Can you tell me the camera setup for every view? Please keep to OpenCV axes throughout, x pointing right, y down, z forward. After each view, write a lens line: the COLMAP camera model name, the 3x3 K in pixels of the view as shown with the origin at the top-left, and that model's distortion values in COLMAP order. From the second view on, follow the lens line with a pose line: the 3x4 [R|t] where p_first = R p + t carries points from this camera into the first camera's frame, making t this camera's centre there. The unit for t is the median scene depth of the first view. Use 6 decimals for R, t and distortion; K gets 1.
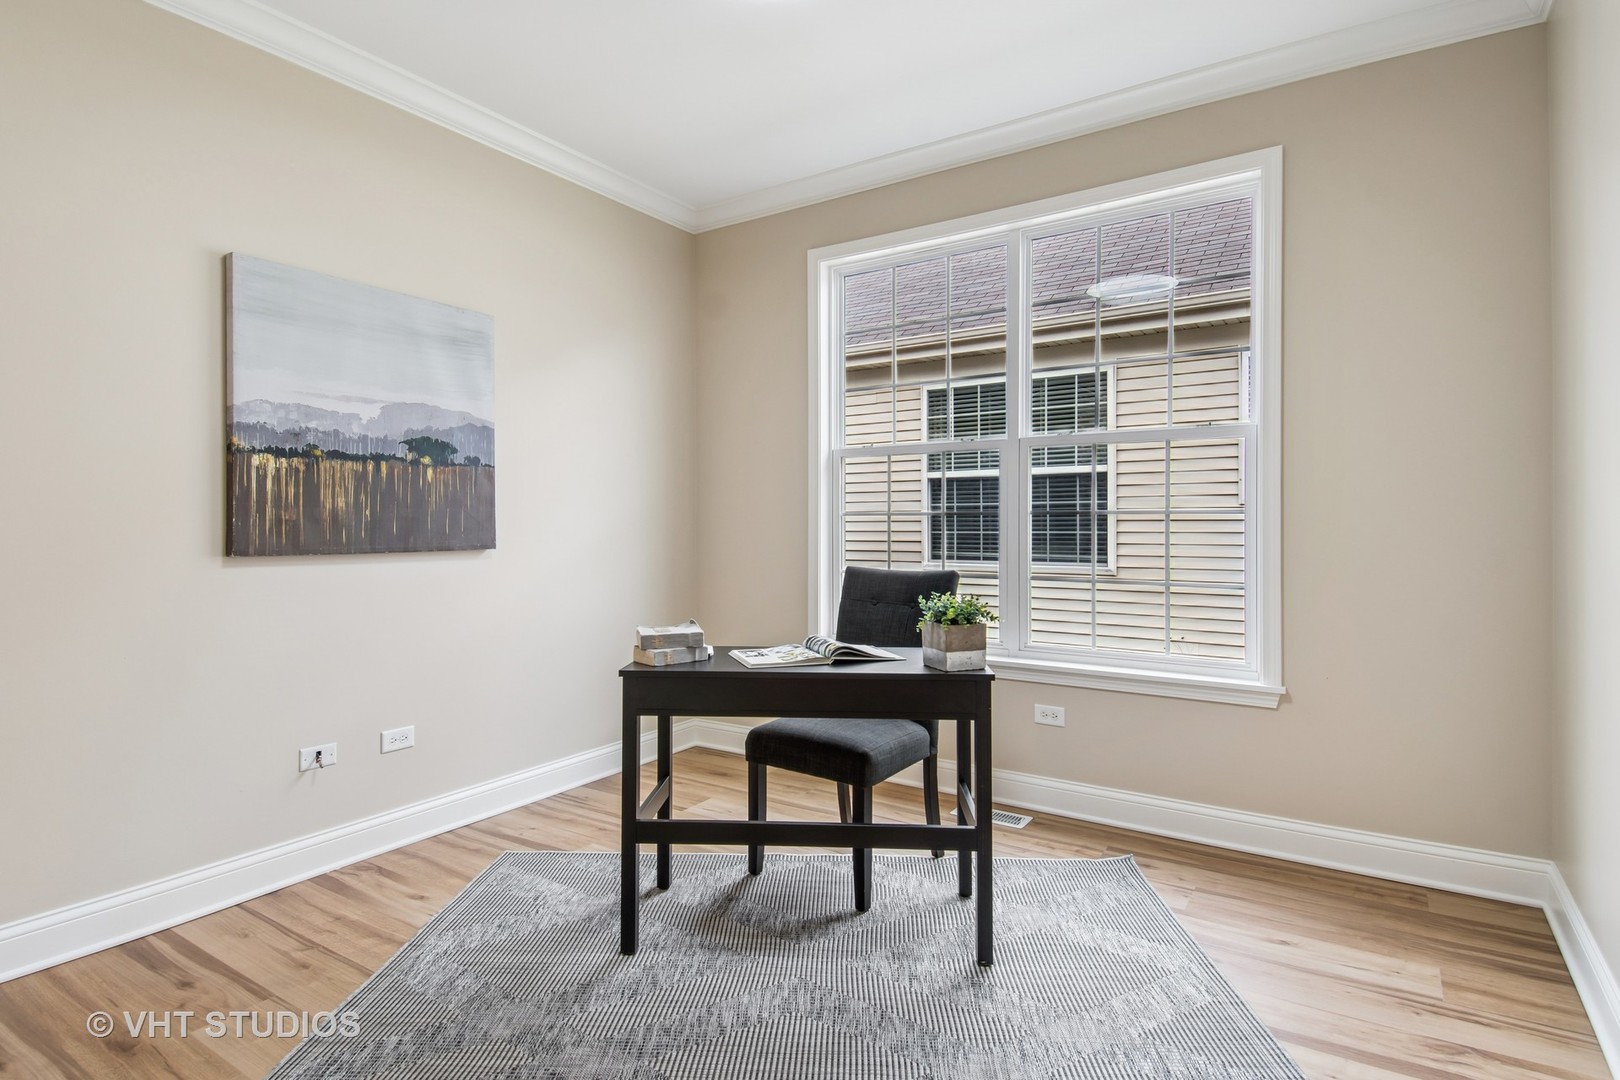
lens RADIAL K [[848.7, 0, 805.7], [0, 848.7, 535.9], [0, 0, 1]] dist [0.049830, -0.029002]
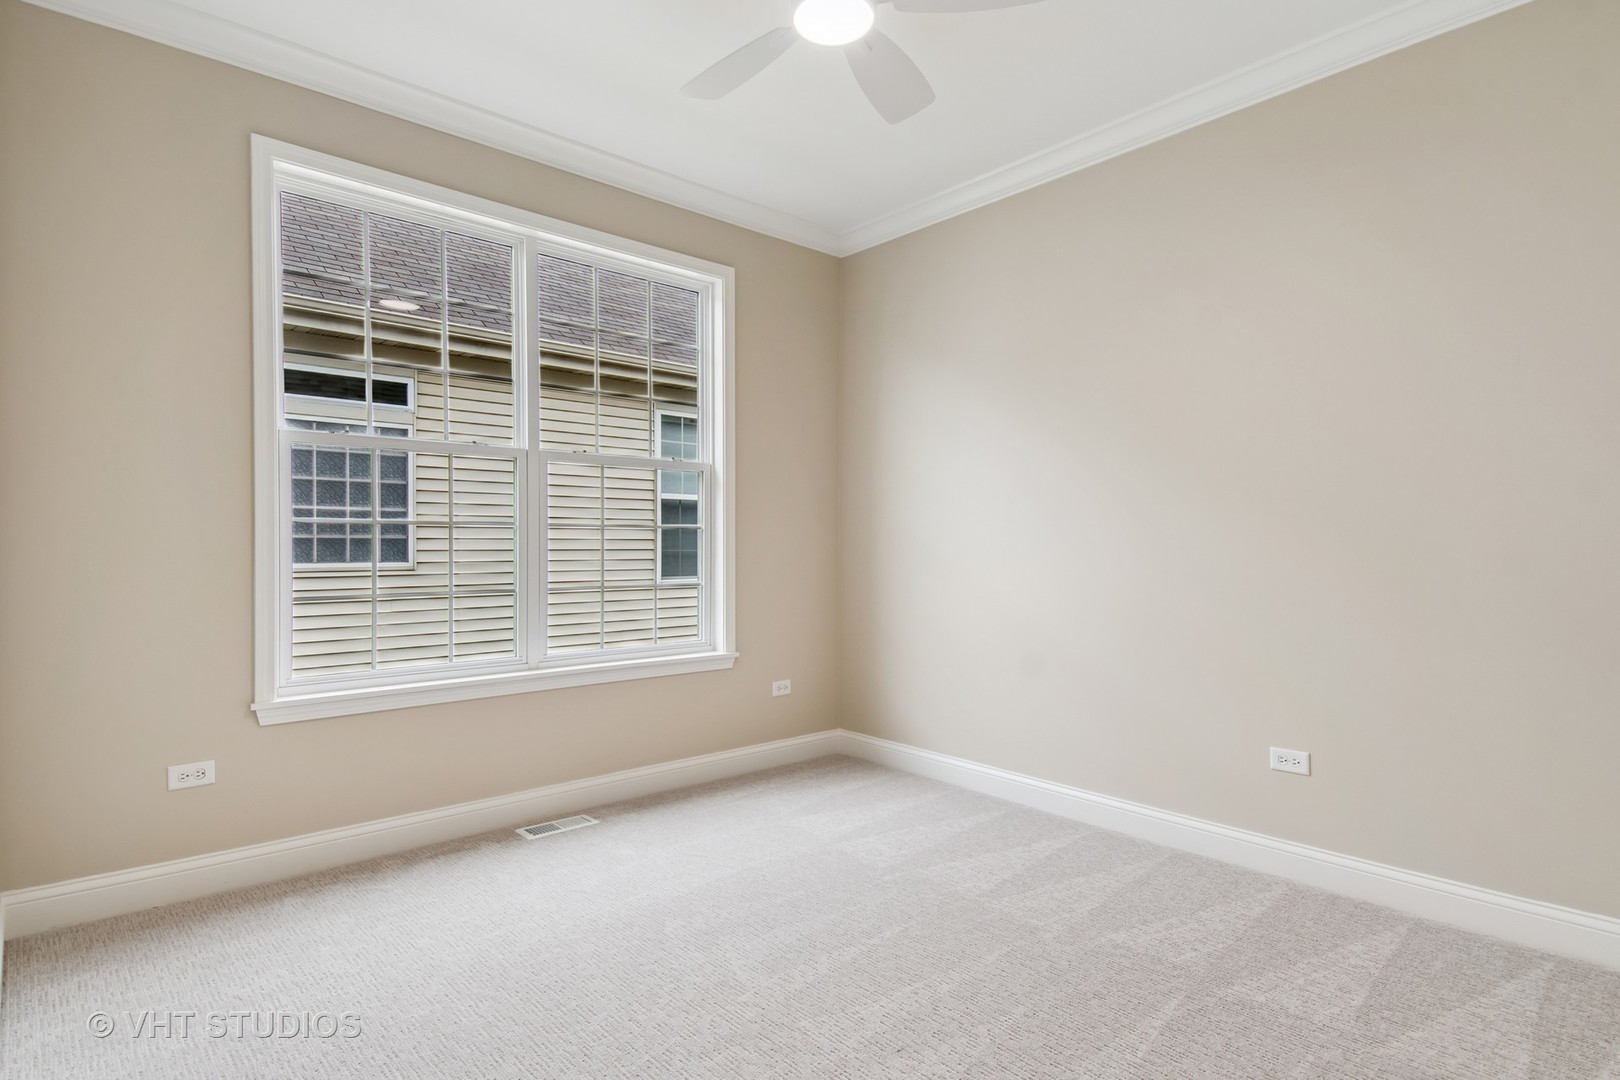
lens RADIAL K [[848.7, 0, 805.7], [0, 848.7, 535.9], [0, 0, 1]] dist [0.049830, -0.029002]
pose [[0.244609, 0.008736, 0.969582, -0.739352], [0.002960, 0.999948, -0.009756, -0.010669], [-0.969617, 0.005256, 0.244570, 0.520052]]
